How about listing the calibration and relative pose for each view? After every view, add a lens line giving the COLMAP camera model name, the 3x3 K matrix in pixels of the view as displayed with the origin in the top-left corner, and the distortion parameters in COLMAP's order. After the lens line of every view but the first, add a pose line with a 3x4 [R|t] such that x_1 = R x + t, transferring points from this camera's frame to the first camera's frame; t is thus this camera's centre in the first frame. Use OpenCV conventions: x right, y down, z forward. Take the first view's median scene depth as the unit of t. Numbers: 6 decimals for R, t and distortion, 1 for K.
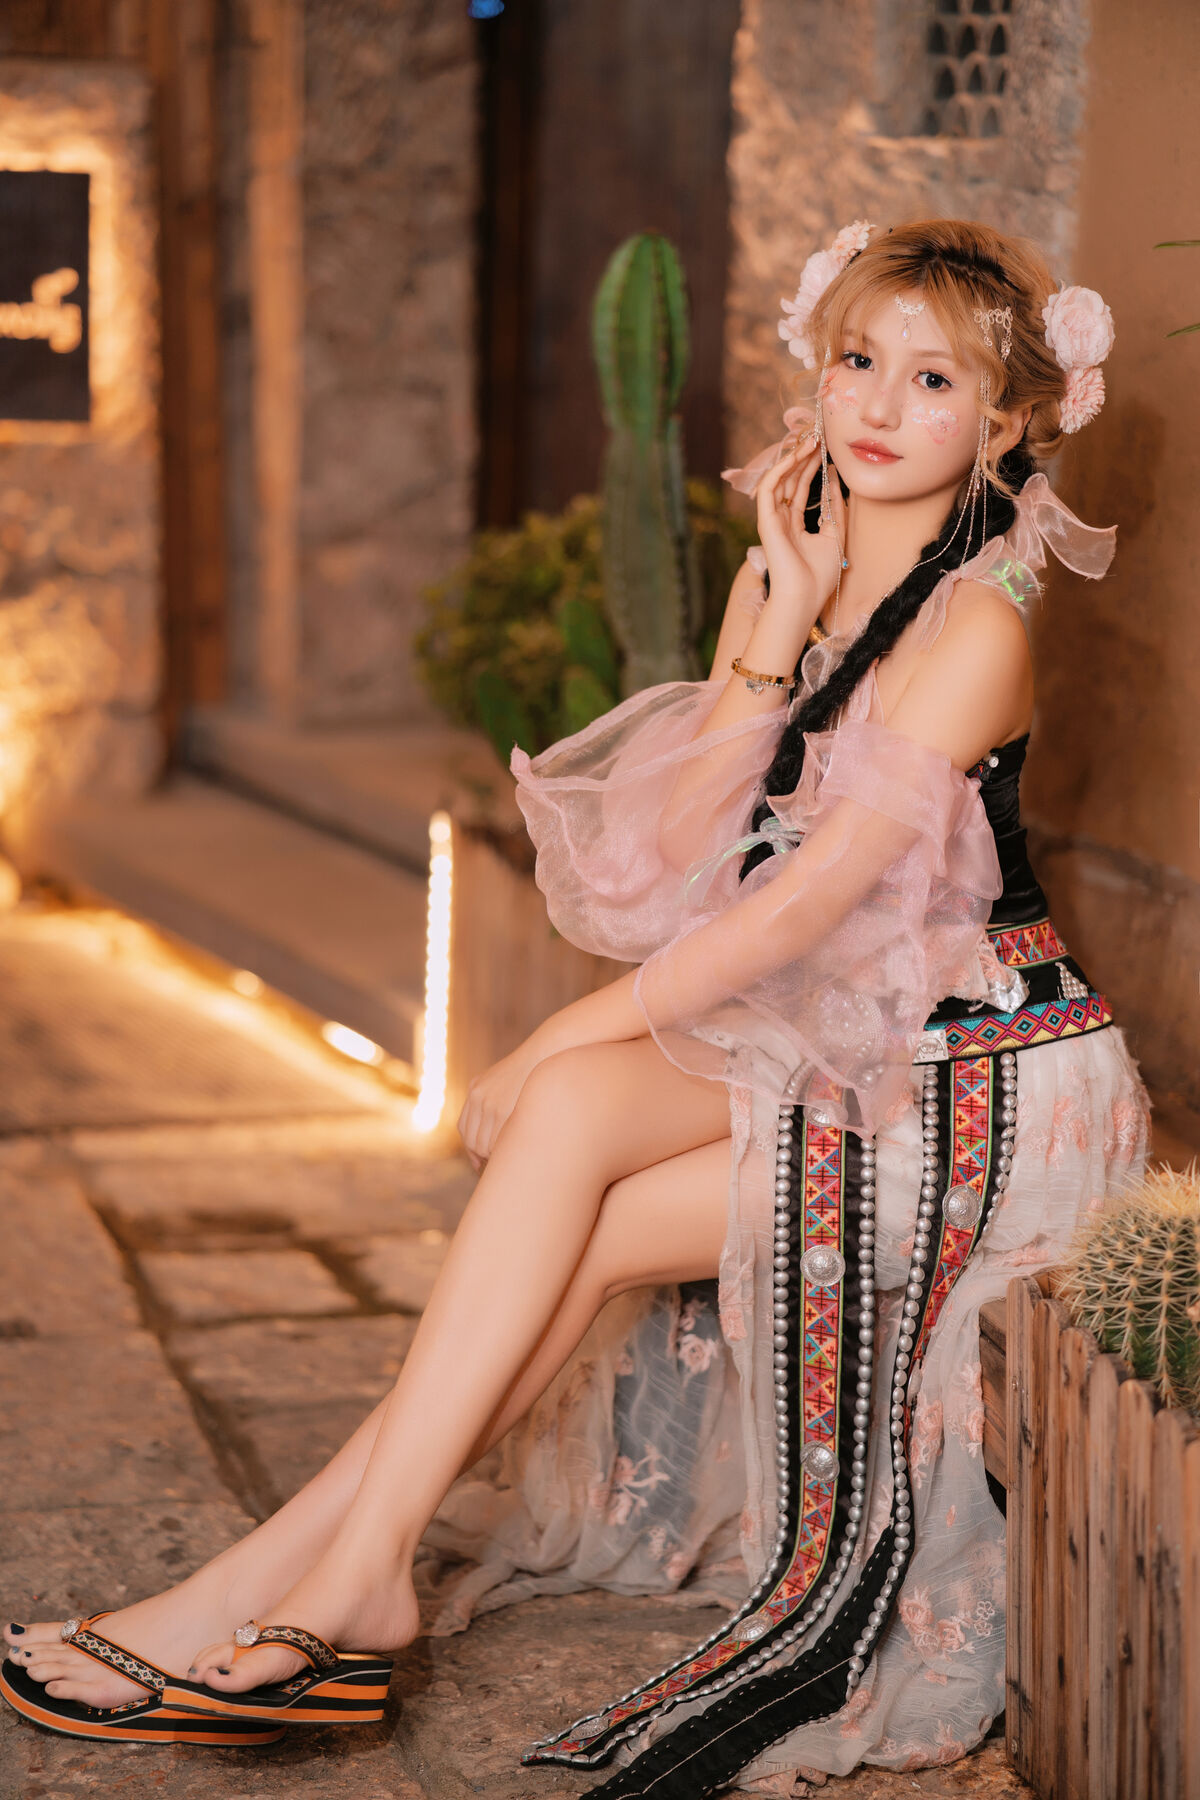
lens RADIAL K [[4442.1, 0, 600.0], [0, 4442.1, 900.0], [0, 0, 1]] dist [0.423245, -0.618178]
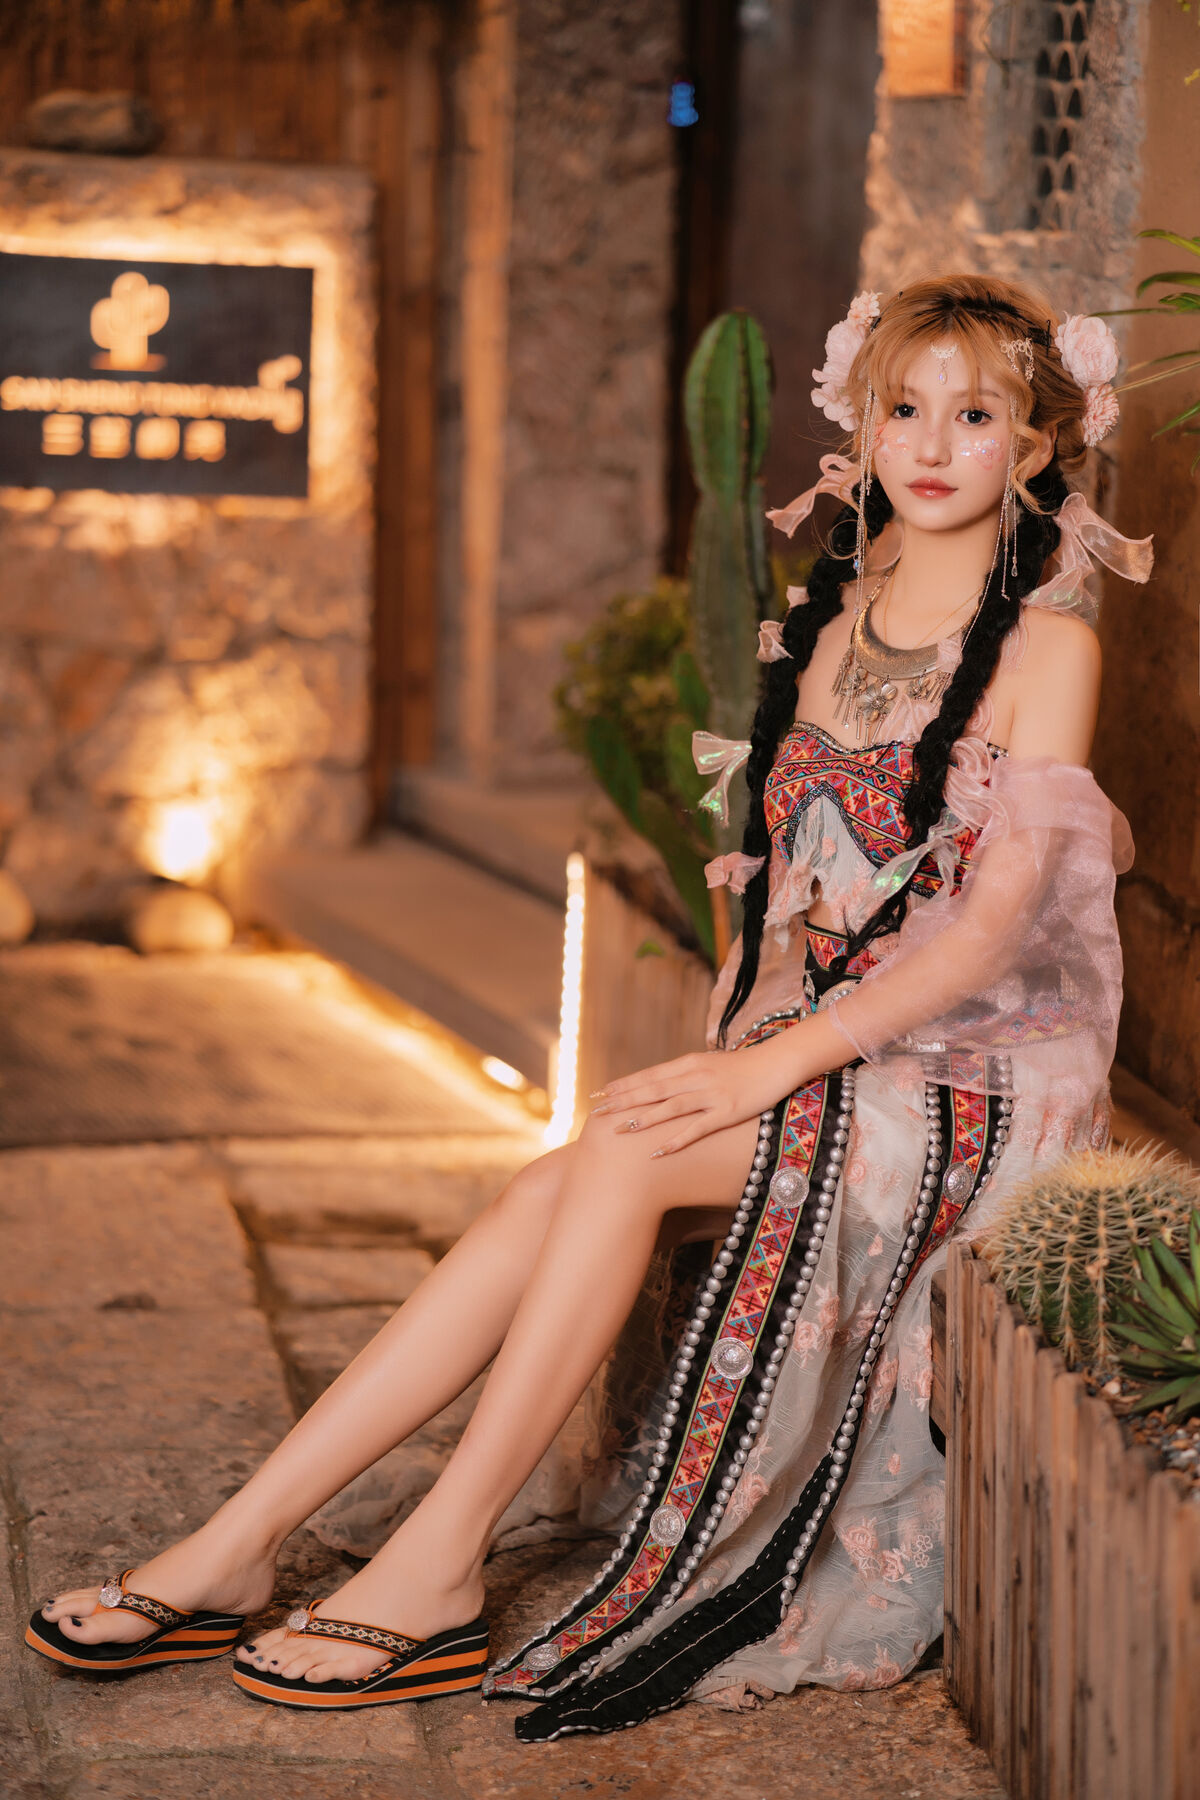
lens RADIAL K [[4442.1, 0, 600.0], [0, 4442.1, 900.0], [0, 0, 1]] dist [0.423245, -0.618178]
pose [[0.995744, 0.024826, -0.088759, 0.071224], [-0.027337, 0.999256, -0.027191, 0.022491], [0.088018, 0.029502, 0.995682, -0.074622]]
